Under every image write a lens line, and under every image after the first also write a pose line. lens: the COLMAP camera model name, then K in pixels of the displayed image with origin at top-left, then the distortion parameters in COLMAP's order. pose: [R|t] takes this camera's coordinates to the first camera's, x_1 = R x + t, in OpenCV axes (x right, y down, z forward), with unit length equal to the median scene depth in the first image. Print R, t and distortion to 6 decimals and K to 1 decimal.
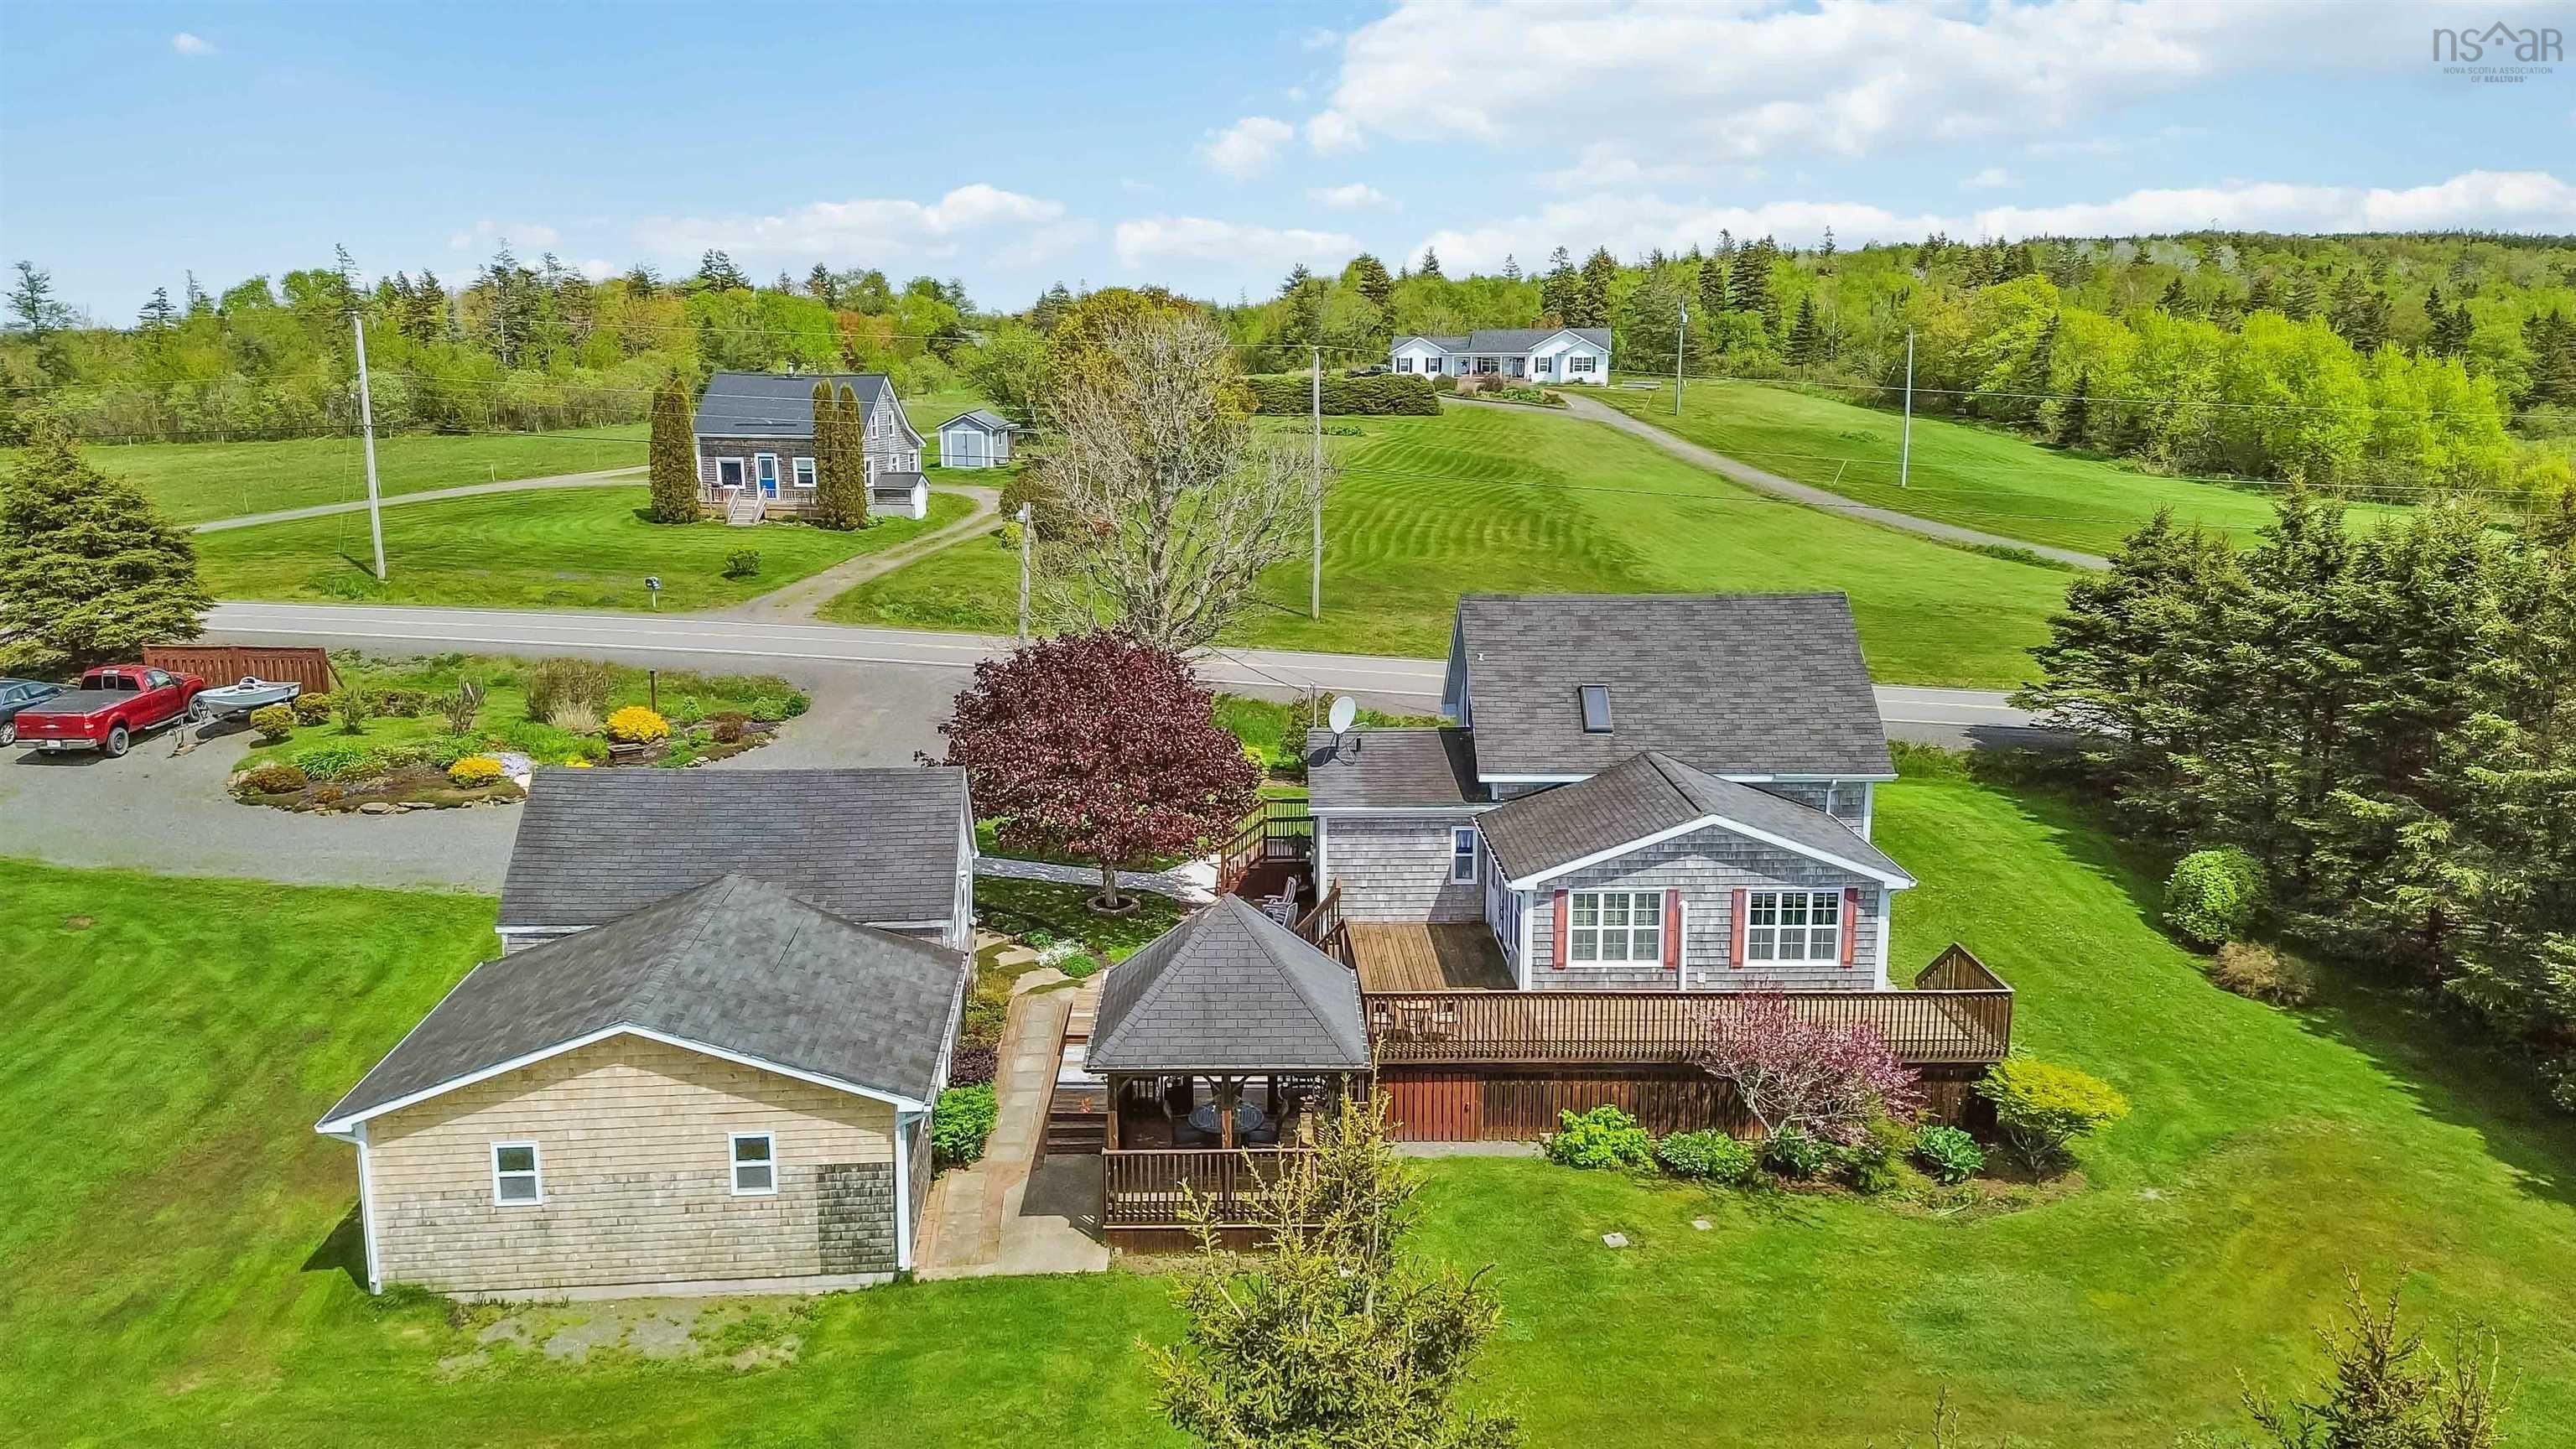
lens RADIAL K [[1861.0, 0, 1294.1], [0, 1861.0, 715.9], [0, 0, 1]] dist [0.029742, -0.006159]
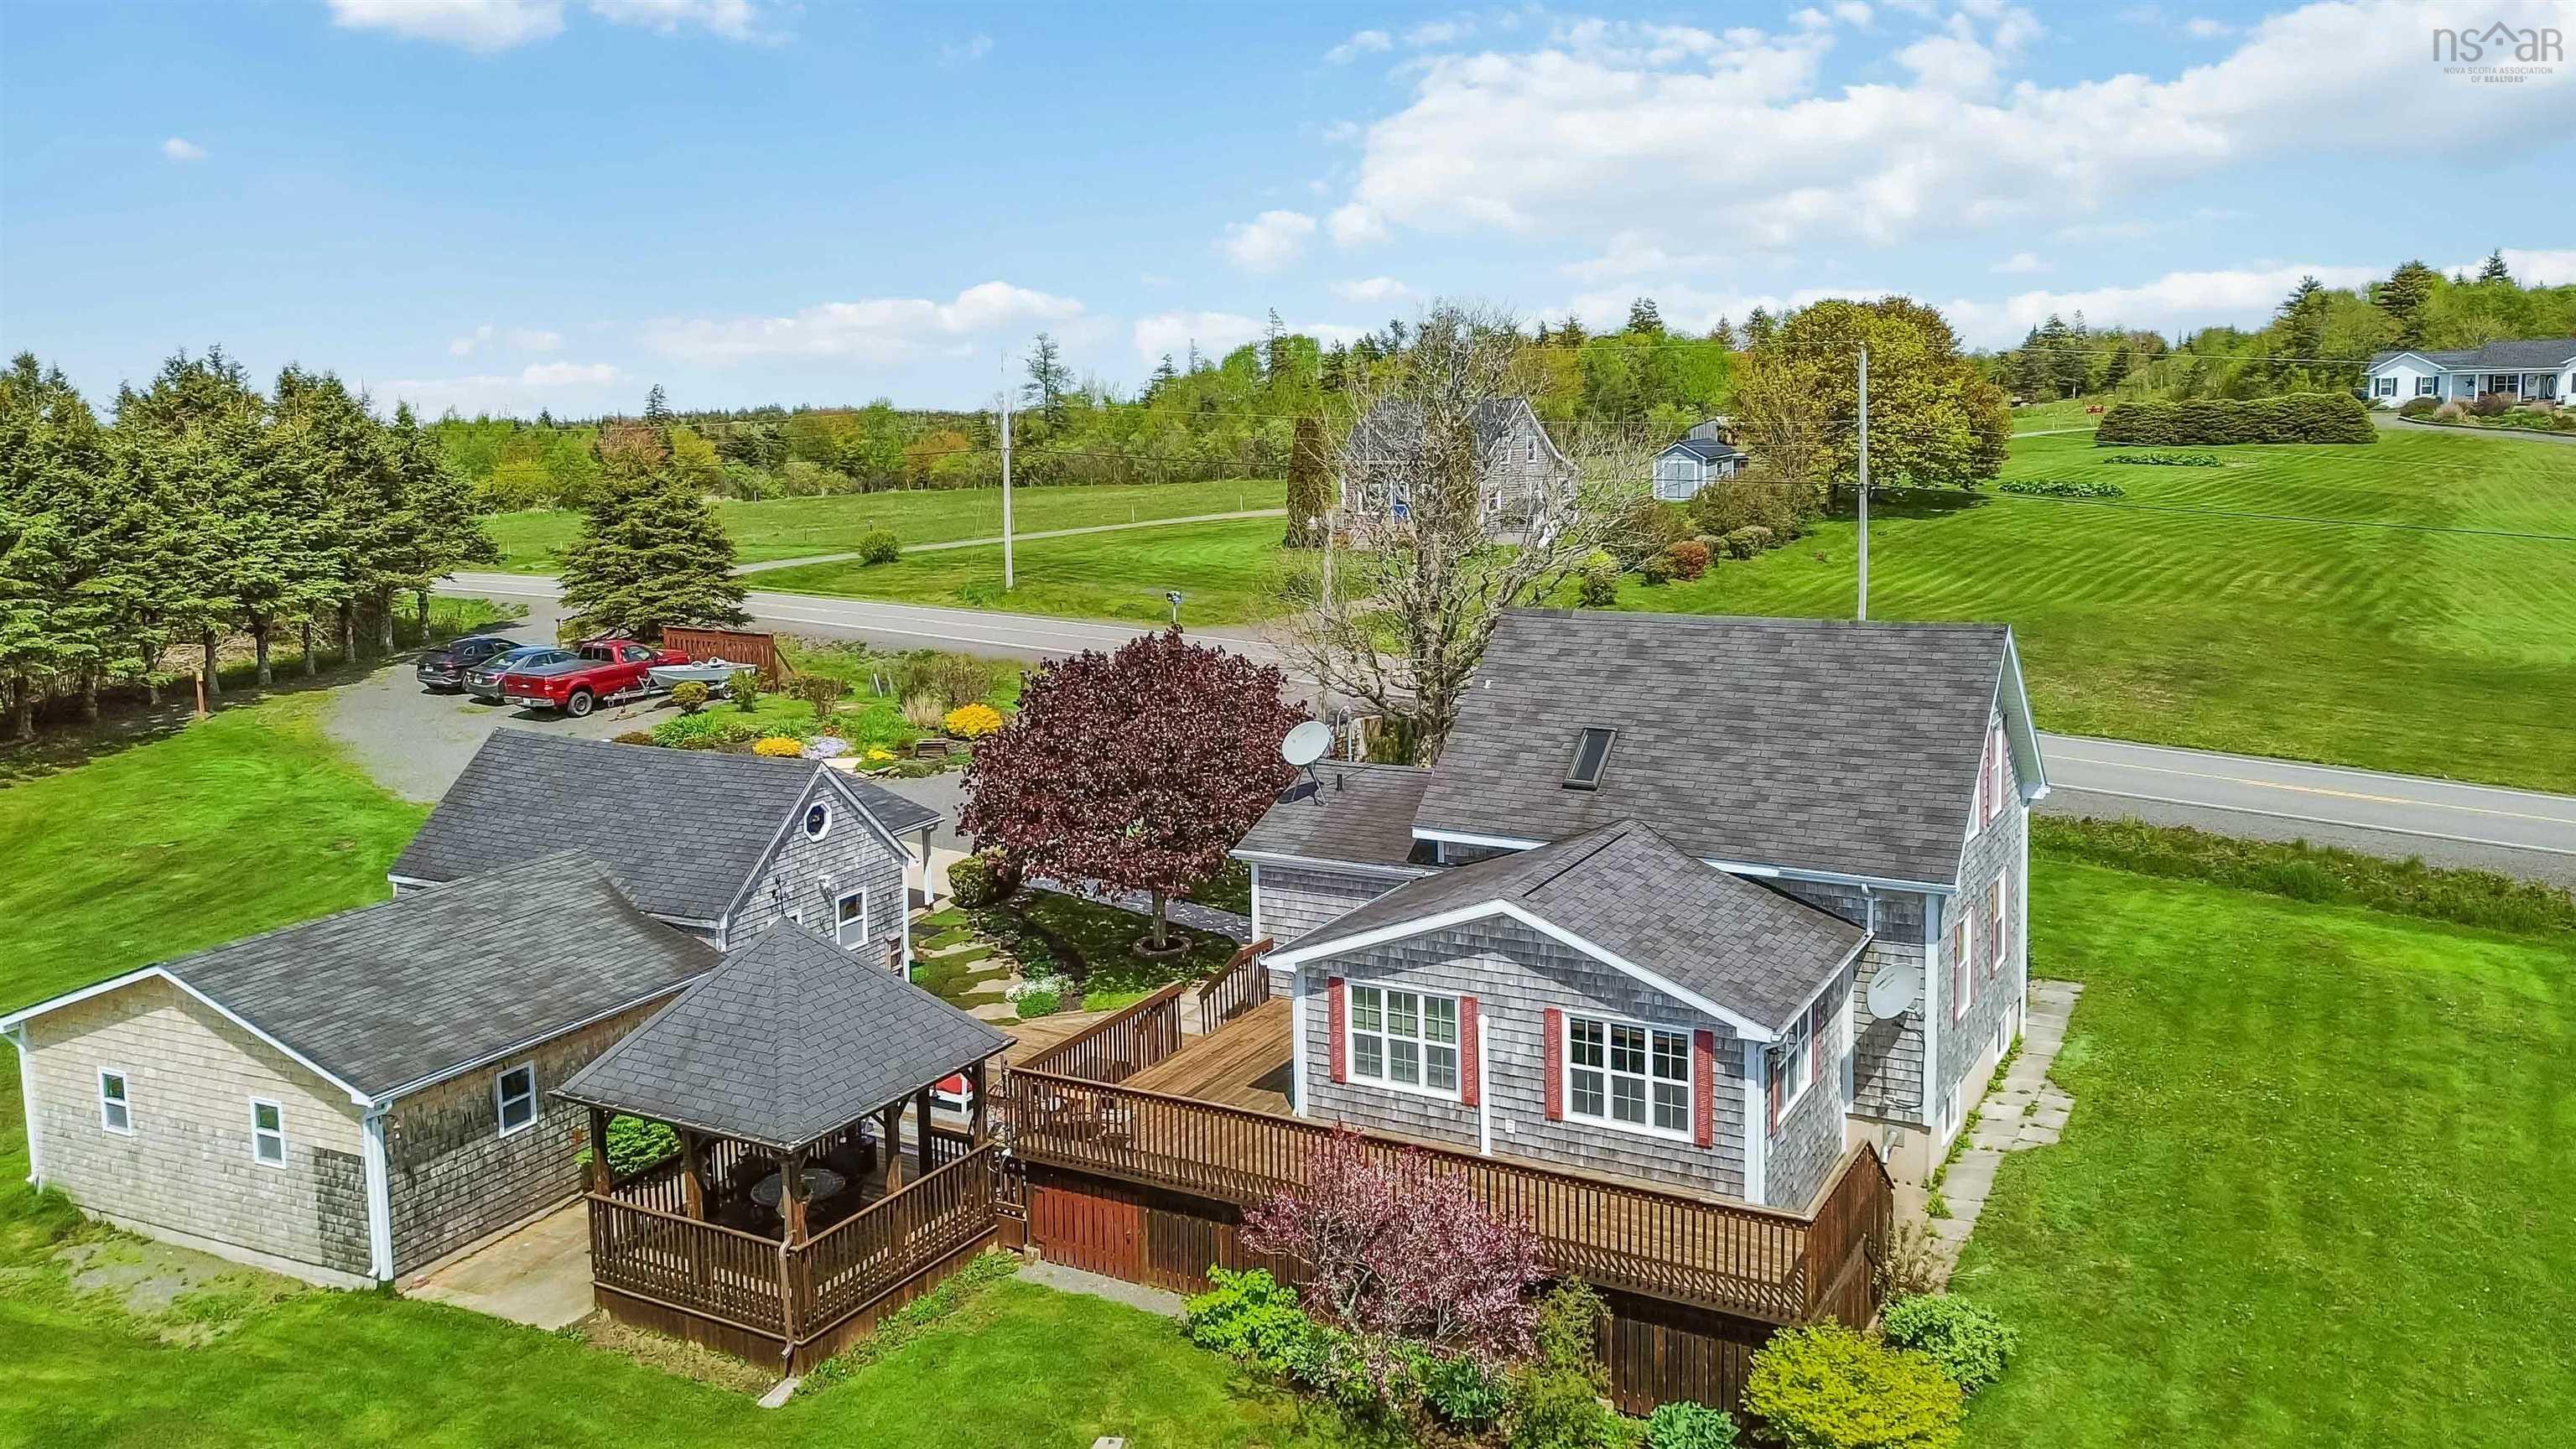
lens RADIAL K [[1903.3, 0, 1289.9], [0, 1903.3, 640.1], [0, 0, 1]] dist [0.043483, -0.035812]
pose [[0.868145, 0.045918, -0.494182, 0.504115], [-0.080538, 0.995547, -0.048979, -0.004597], [0.489733, 0.082321, 0.867978, 0.298055]]
